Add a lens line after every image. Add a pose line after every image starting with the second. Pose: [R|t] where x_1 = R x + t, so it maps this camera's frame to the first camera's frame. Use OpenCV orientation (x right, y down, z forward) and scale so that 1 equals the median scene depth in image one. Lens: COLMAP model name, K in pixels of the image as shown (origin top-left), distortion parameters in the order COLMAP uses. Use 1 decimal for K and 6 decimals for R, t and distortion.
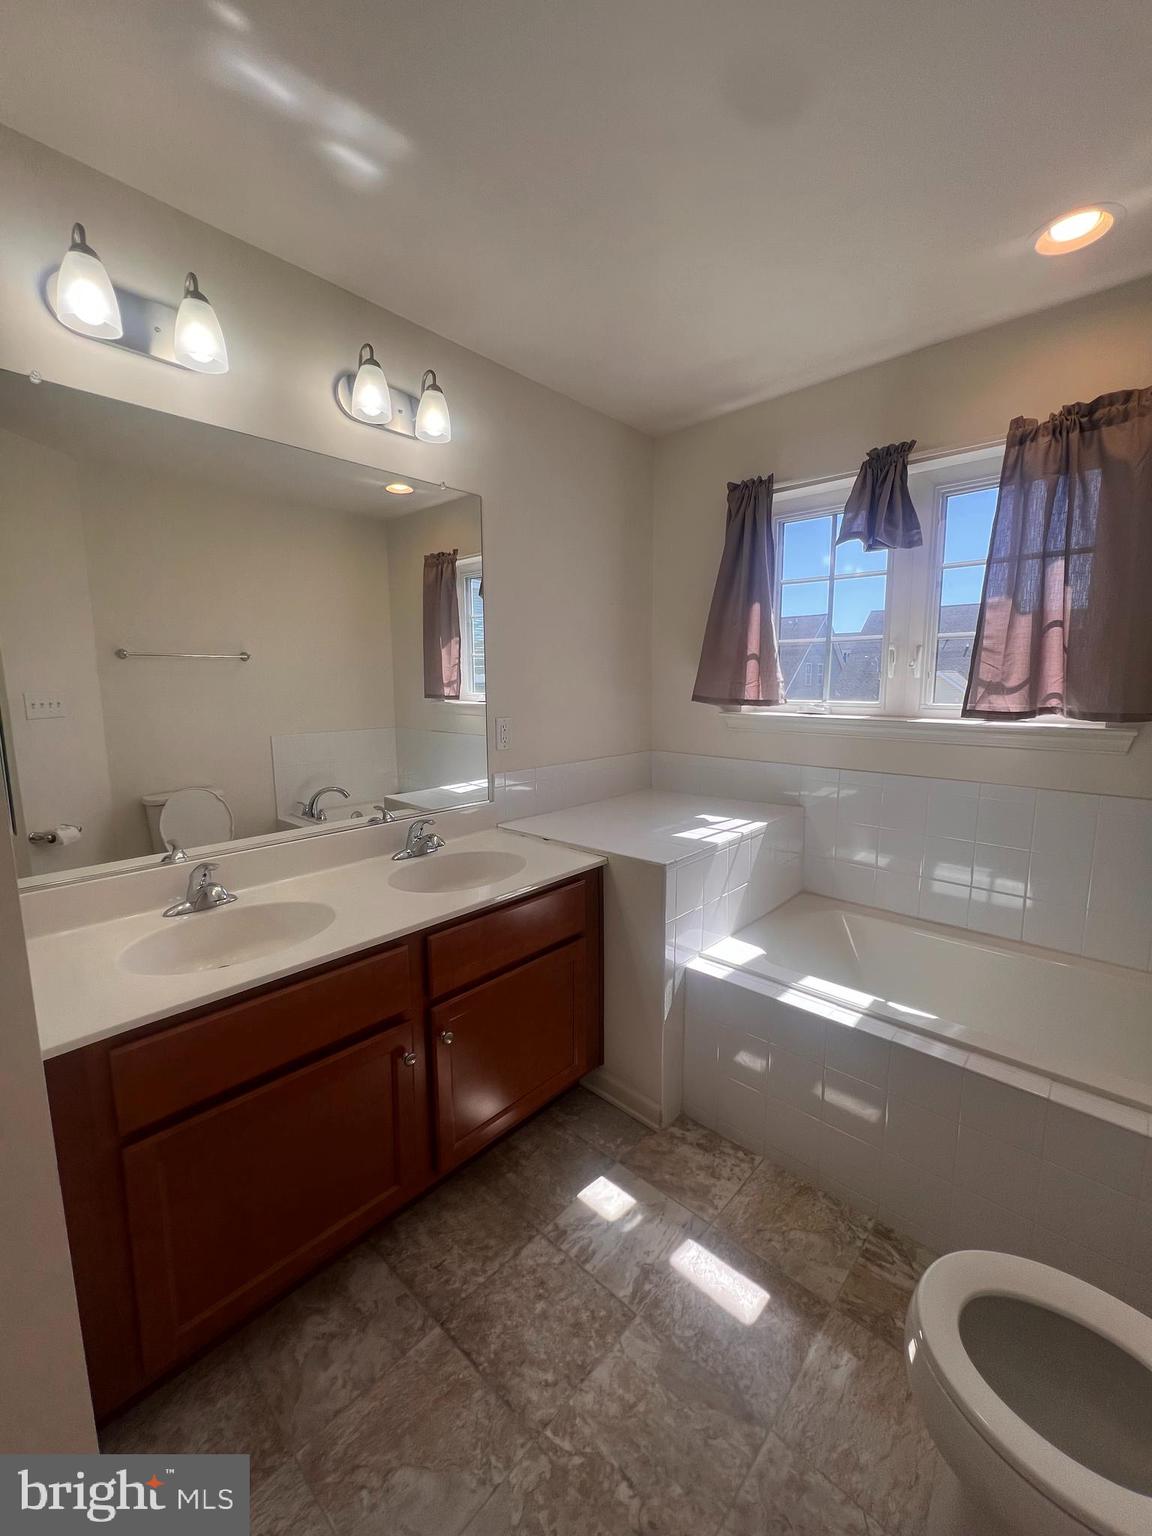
lens RADIAL K [[618.2, 0, 580.7], [0, 618.2, 765.6], [0, 0, 1]] dist [0.002478, 0.000361]
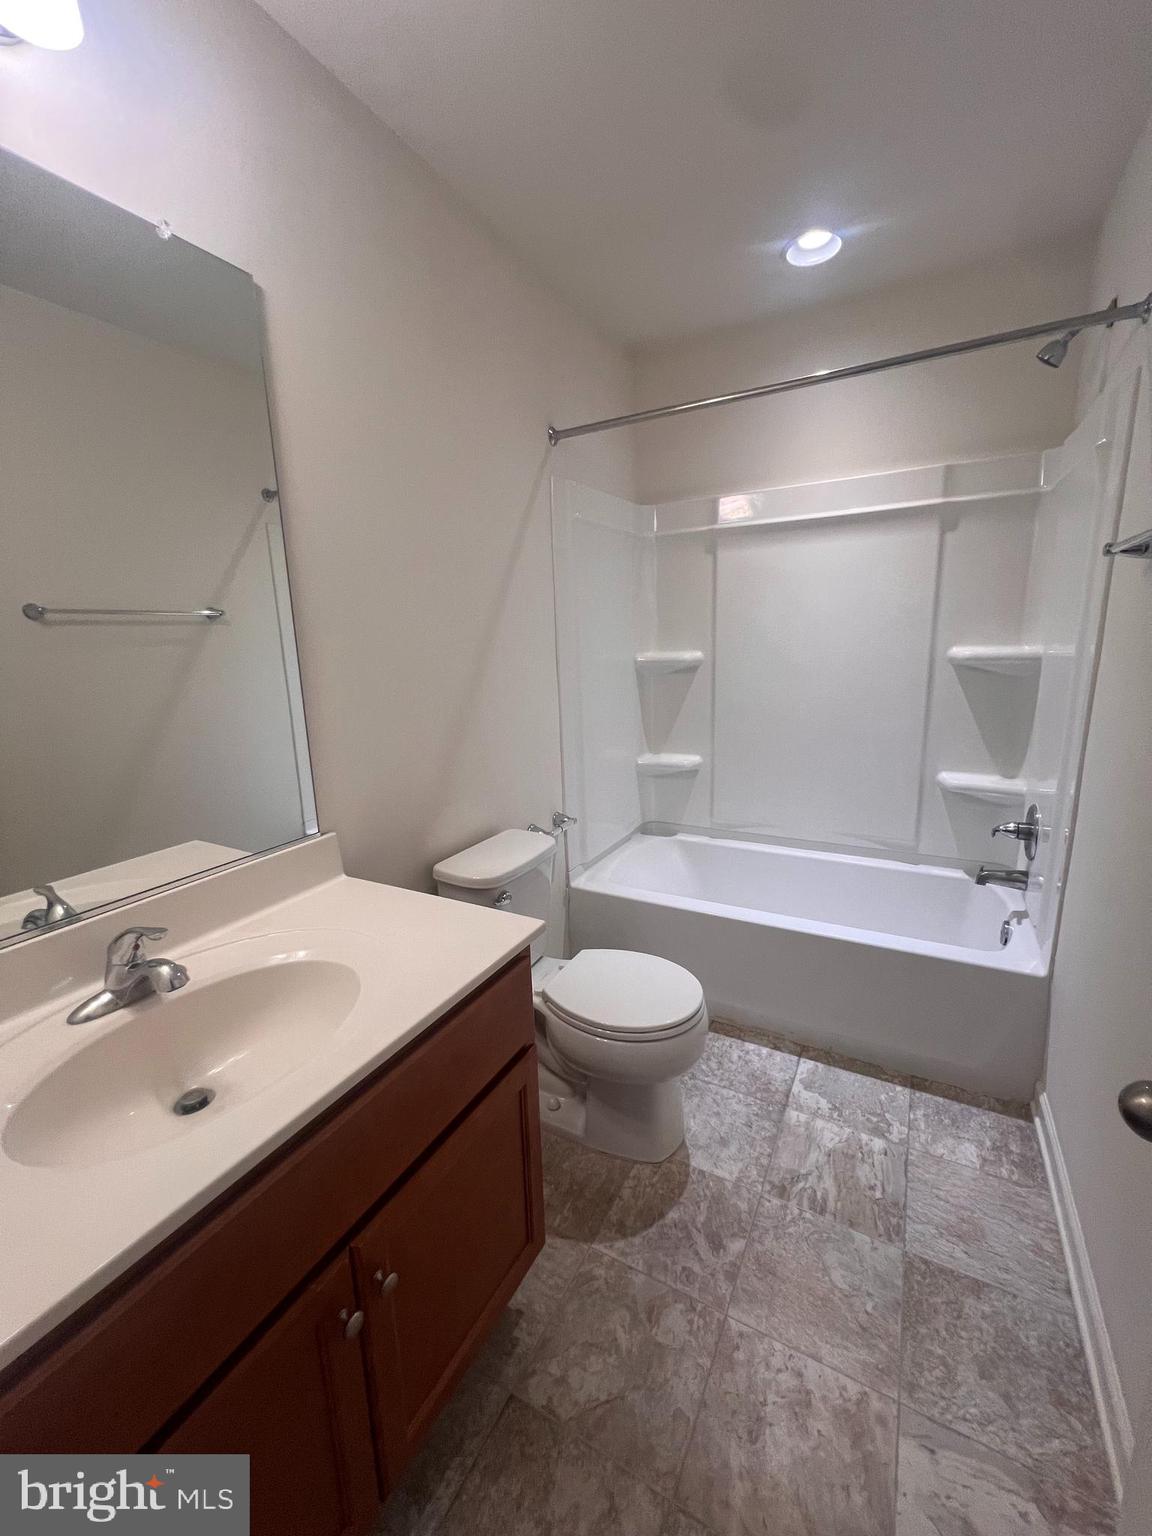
lens RADIAL K [[618.2, 0, 578.7], [0, 618.2, 770.9], [0, 0, 1]] dist [0.002478, 0.000361]
pose [[-0.236353, -0.211329, 0.948408, -0.188251], [0.169947, 0.952026, 0.254488, -0.149924], [-0.956690, 0.221328, -0.189099, 1.146037]]
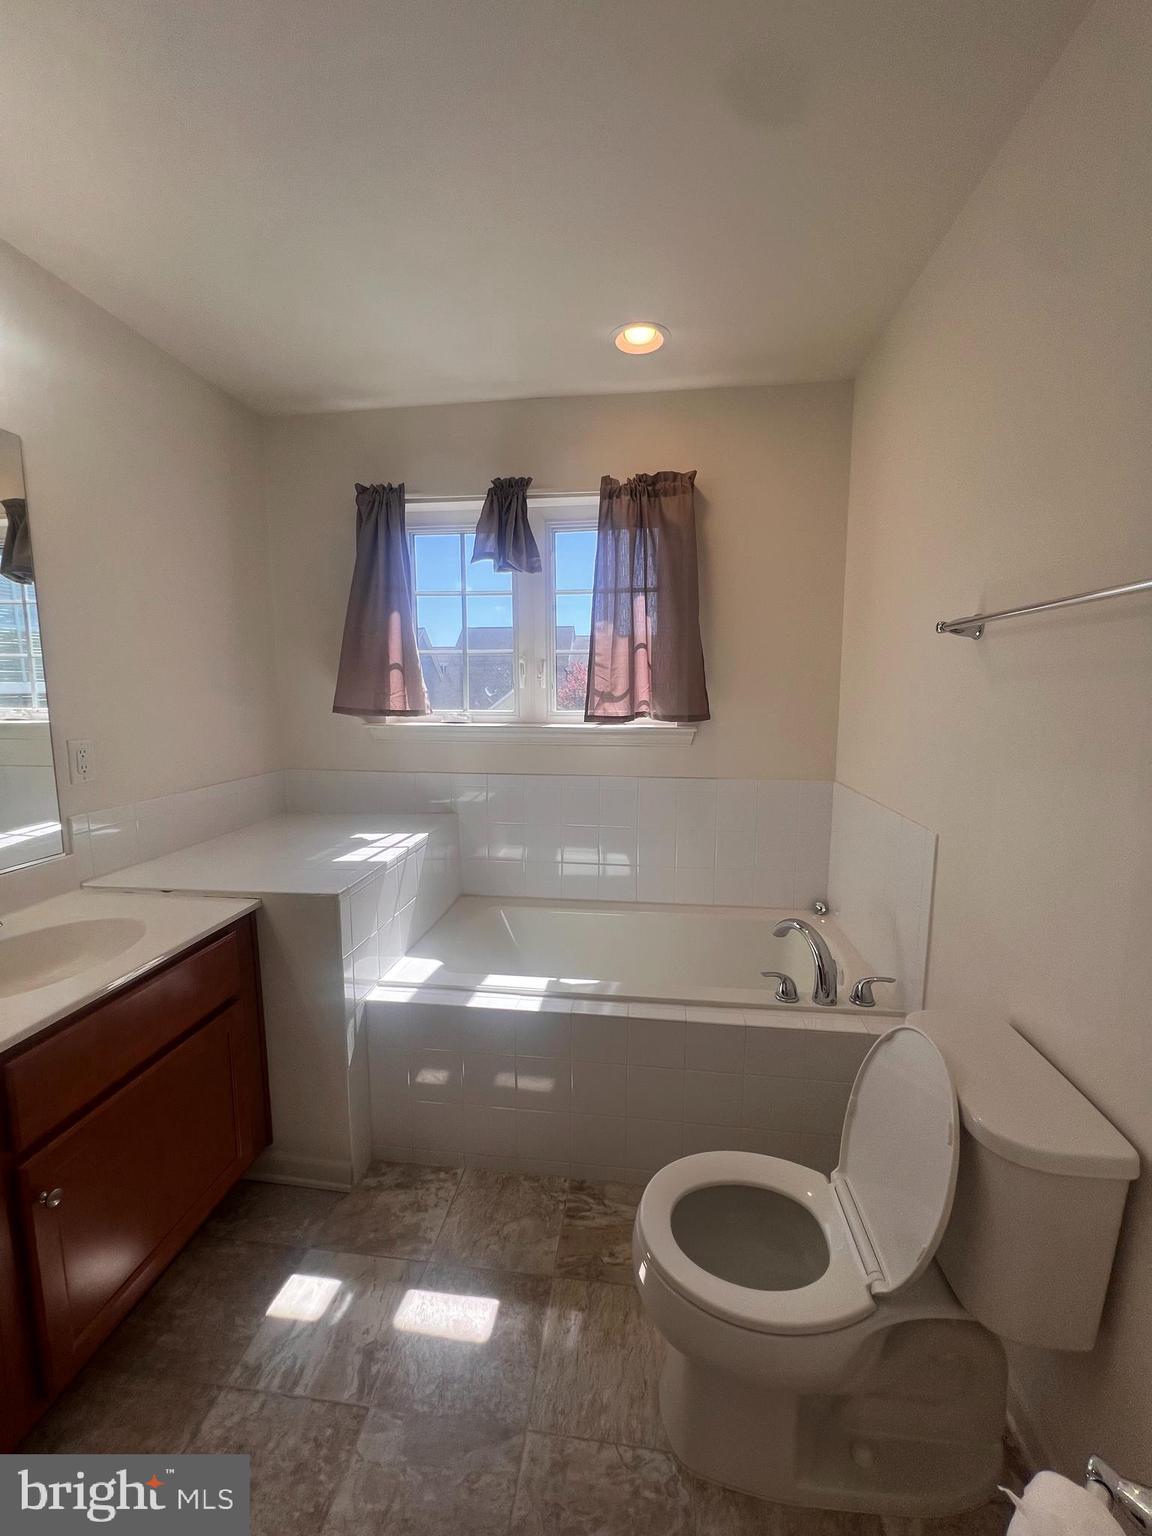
lens RADIAL K [[620.2, 0, 576.6], [0, 620.2, 765.9], [0, 0, 1]] dist [0.002224, 0.001159]
pose [[0.816953, -0.070246, 0.572411, -0.083389], [0.079679, 0.996783, 0.008606, -0.006520], [-0.571174, 0.038578, 0.819922, 0.050996]]
